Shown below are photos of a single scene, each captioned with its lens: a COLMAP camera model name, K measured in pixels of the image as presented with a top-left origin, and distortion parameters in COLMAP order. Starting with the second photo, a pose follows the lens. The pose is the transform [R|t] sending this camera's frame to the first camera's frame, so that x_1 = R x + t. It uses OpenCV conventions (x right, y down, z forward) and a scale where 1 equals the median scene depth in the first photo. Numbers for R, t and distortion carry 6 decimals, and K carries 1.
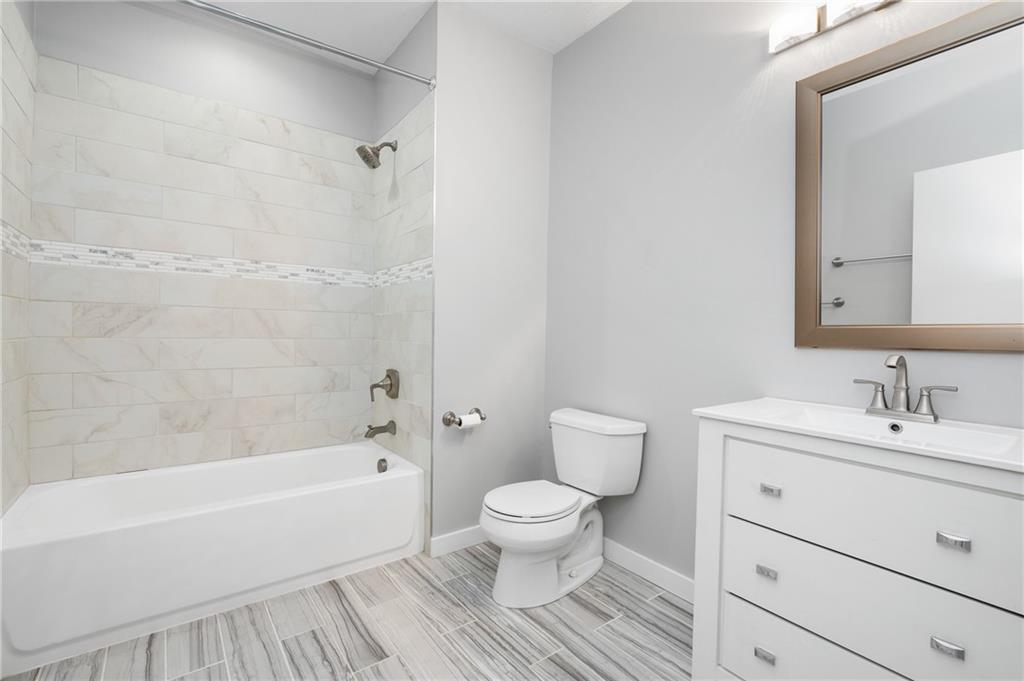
lens RADIAL K [[463.8, 0, 512.0], [0, 463.8, 340.5], [0, 0, 1]] dist [-0.000639, -0.000002]
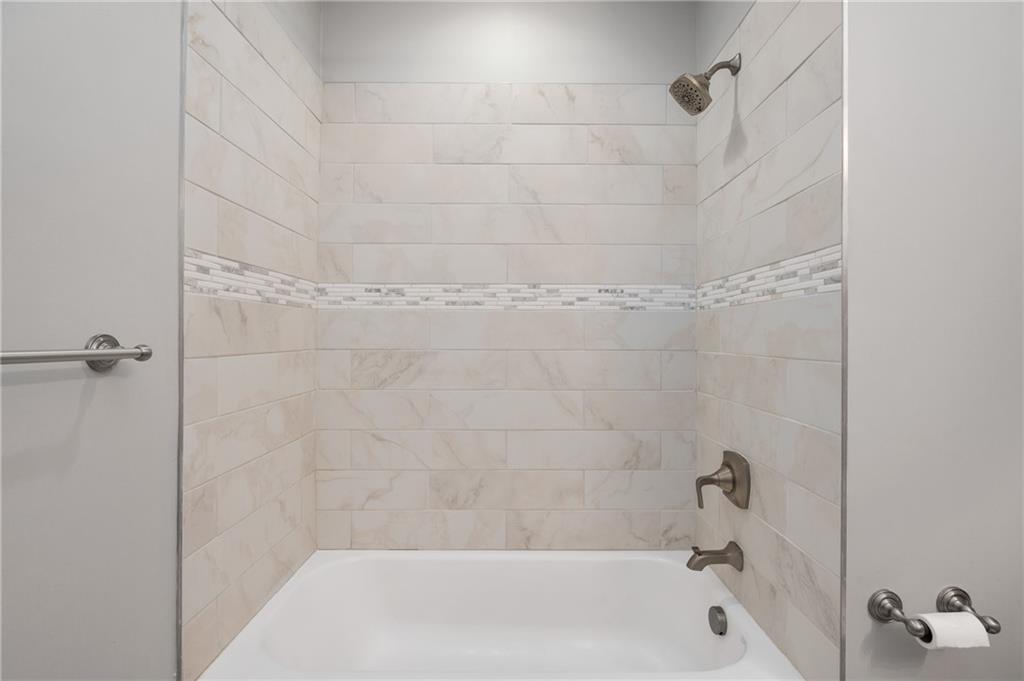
lens RADIAL K [[463.8, 0, 512.0], [0, 463.8, 340.5], [0, 0, 1]] dist [-0.000639, -0.000002]
pose [[0.797349, -0.011693, -0.603406, -0.140987], [0.000137, 0.999816, -0.019193, -0.070882], [0.603519, 0.015221, 0.797203, 0.405587]]
